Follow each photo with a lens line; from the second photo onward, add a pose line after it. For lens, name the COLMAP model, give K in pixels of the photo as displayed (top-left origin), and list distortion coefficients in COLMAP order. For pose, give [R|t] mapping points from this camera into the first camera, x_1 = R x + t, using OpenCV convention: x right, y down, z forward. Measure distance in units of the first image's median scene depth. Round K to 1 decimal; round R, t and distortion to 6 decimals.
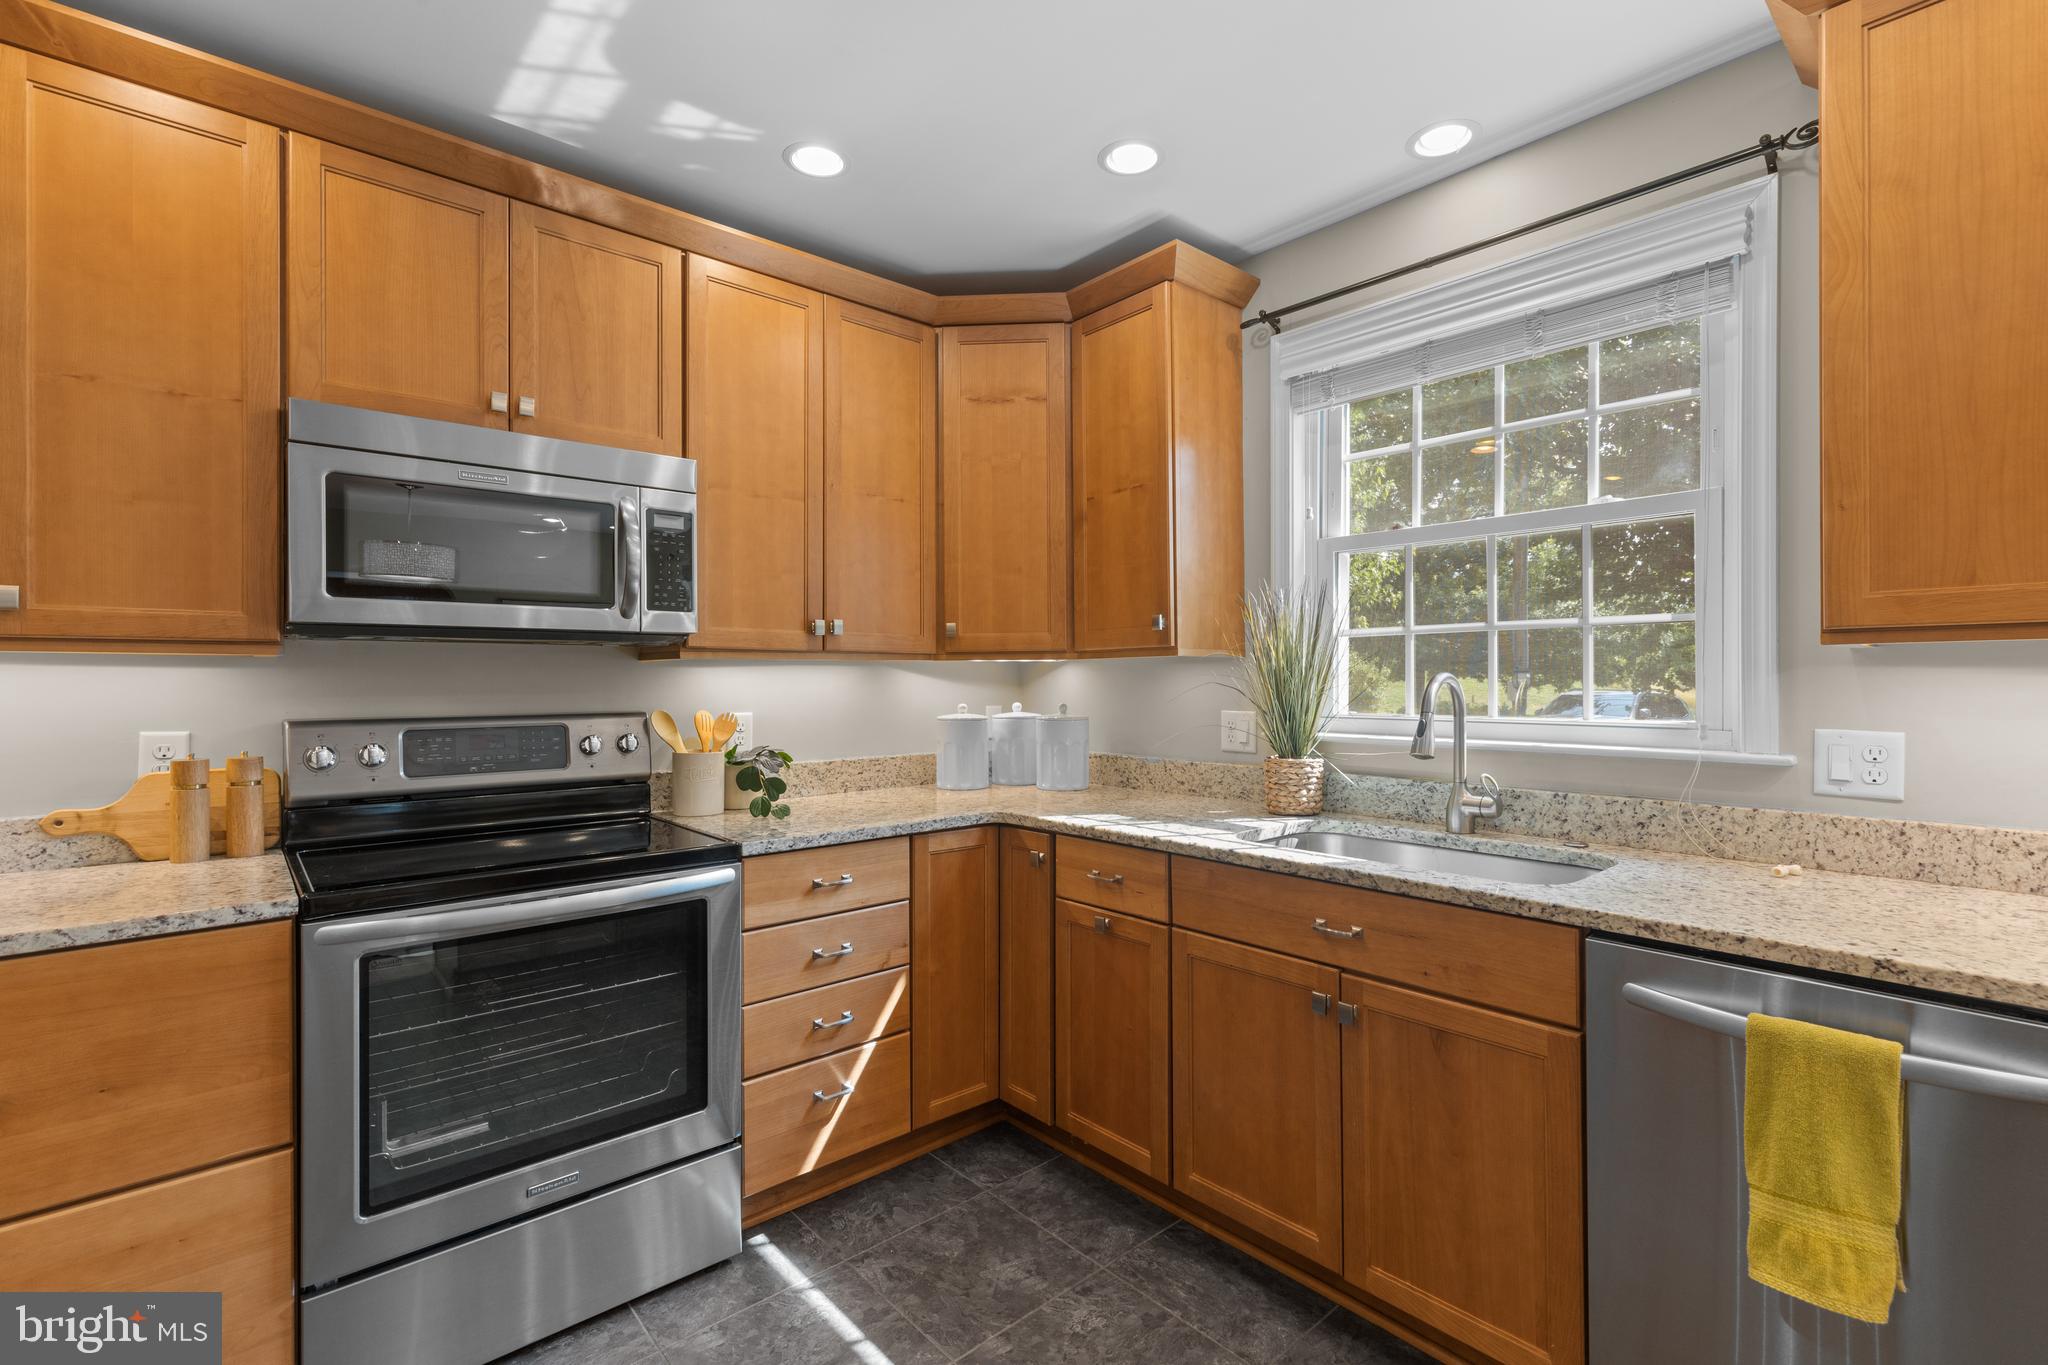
lens RADIAL K [[918.8, 0, 1024.6], [0, 918.8, 678.0], [0, 0, 1]] dist [0.007412, -0.001249]
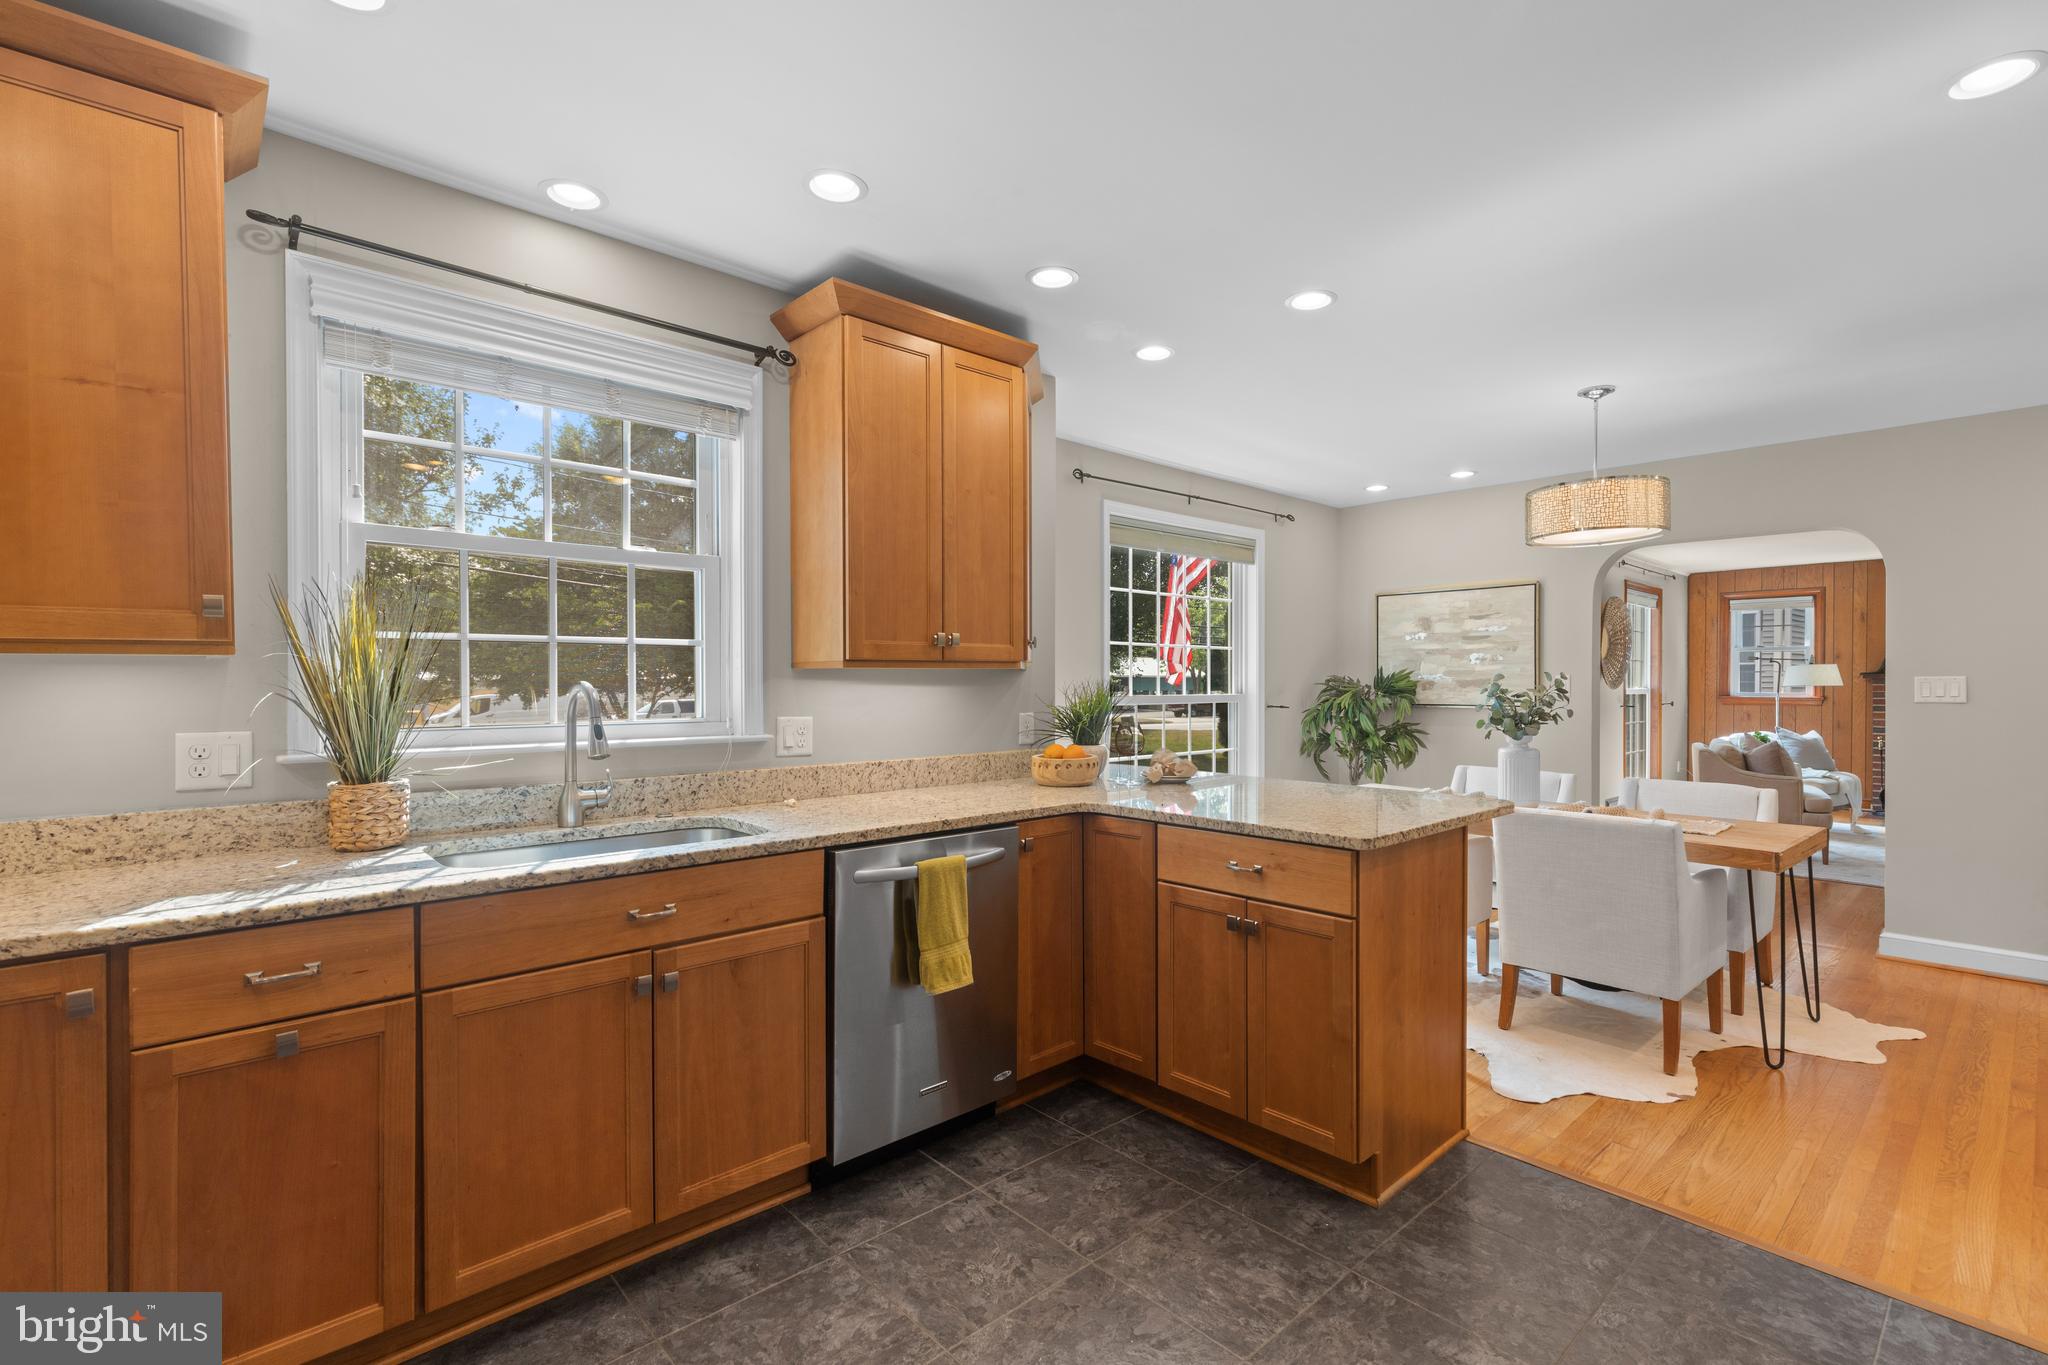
lens RADIAL K [[918.8, 0, 1037.0], [0, 918.8, 691.8], [0, 0, 1]] dist [0.007412, -0.001249]
pose [[-0.024715, -0.007106, 0.999669, -0.650560], [0.000933, 0.999974, 0.007131, -0.001085], [-0.999694, 0.001109, -0.024708, 0.470478]]
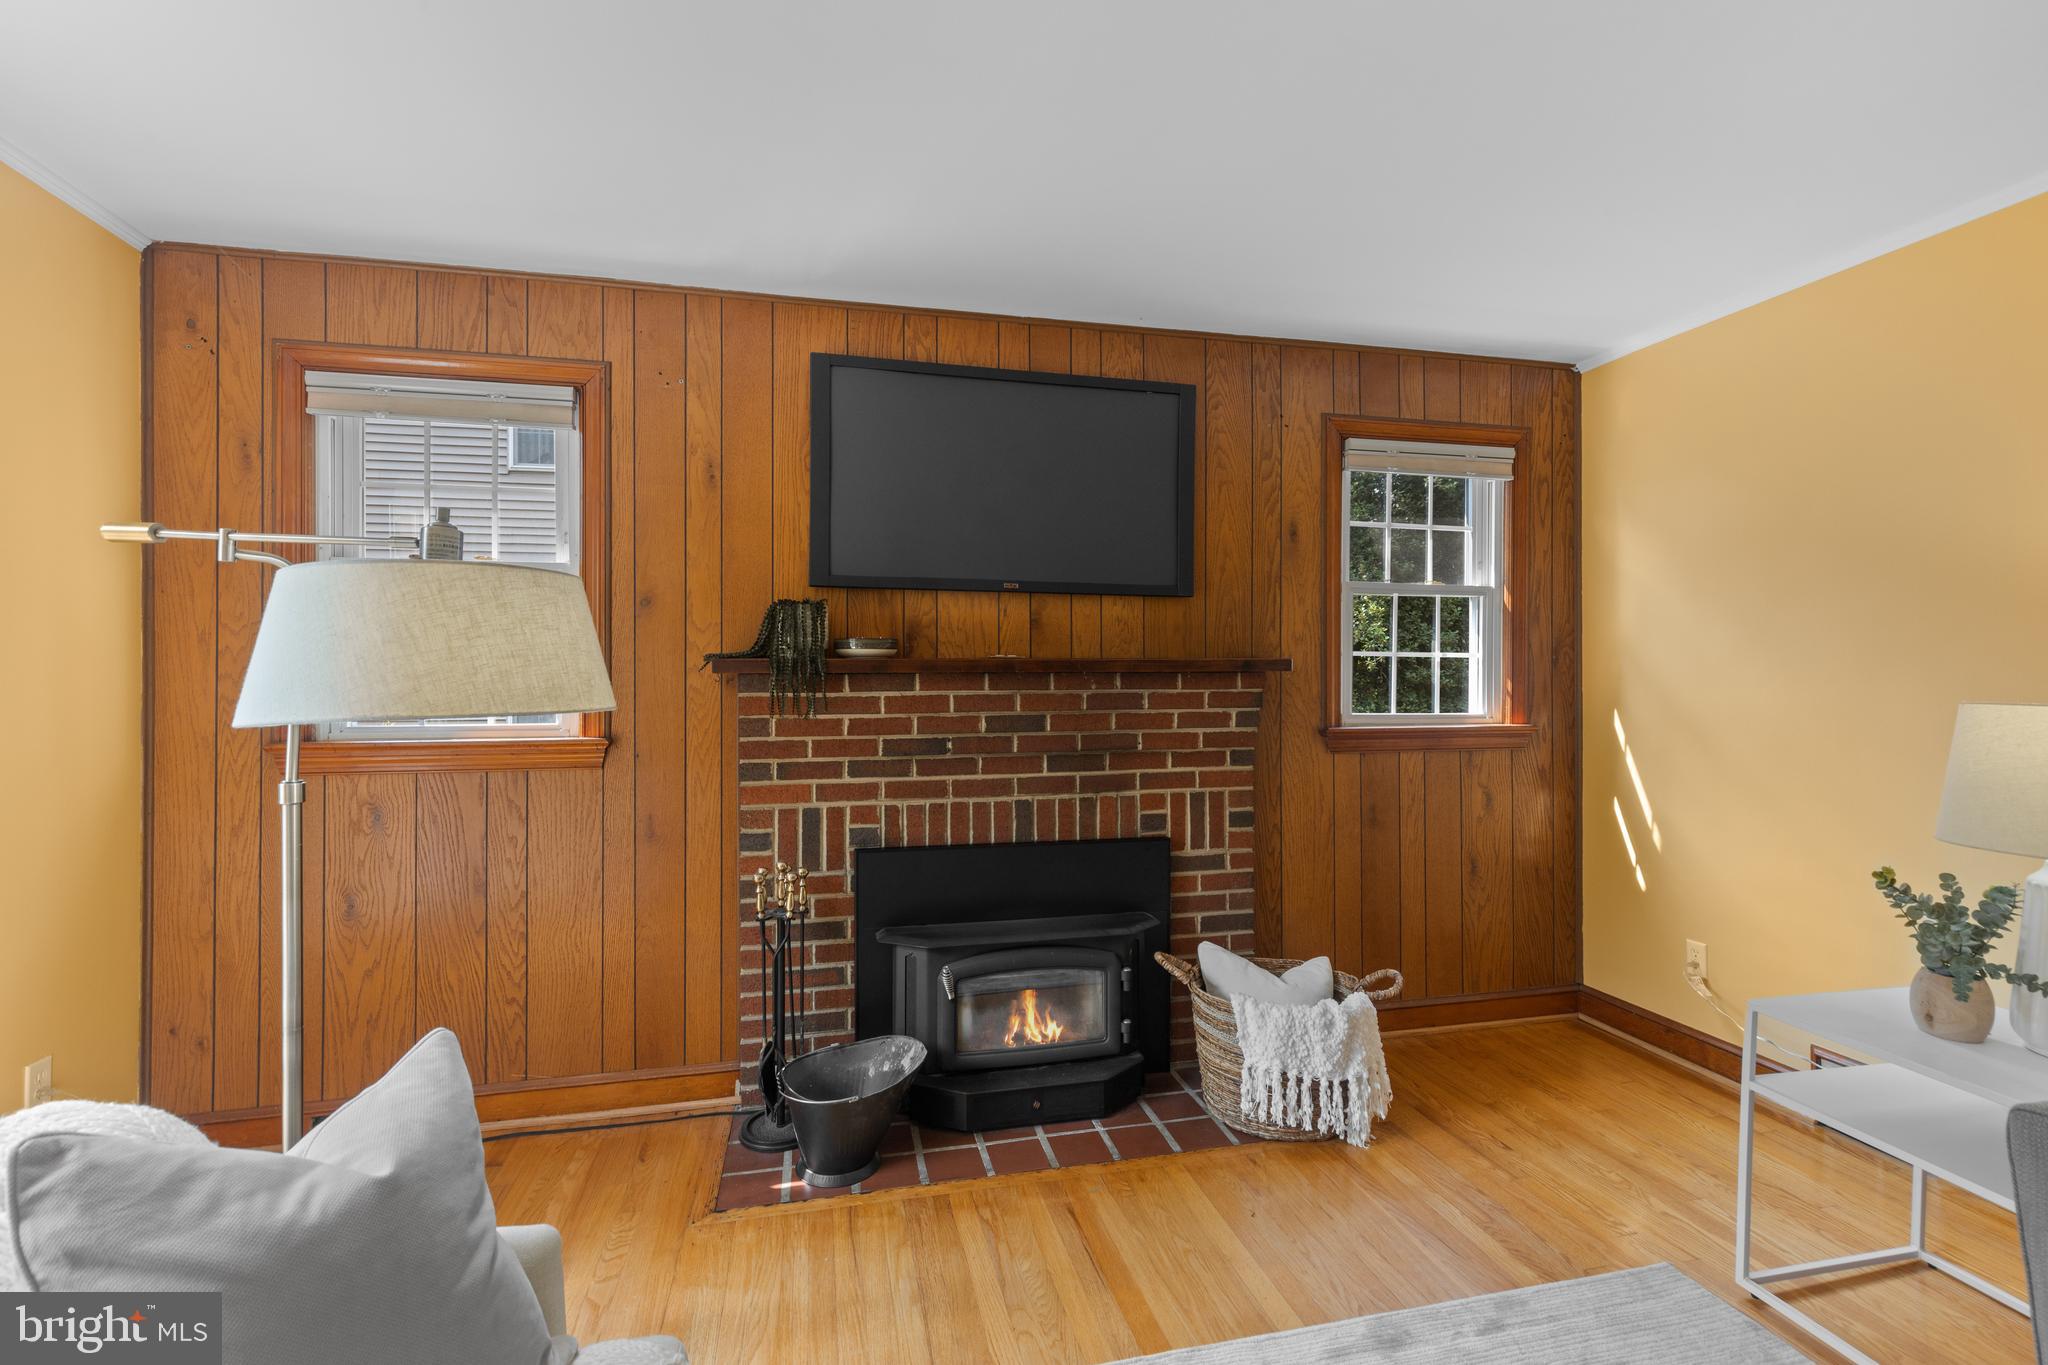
lens RADIAL K [[918.8, 0, 1023.7], [0, 918.8, 676.5], [0, 0, 1]] dist [0.007412, -0.001249]
pose [[-0.882698, 0.006046, 0.469901, 2.570610], [0.005159, 0.999982, -0.003177, -0.018549], [-0.469912, -0.000380, -0.882713, -2.554214]]
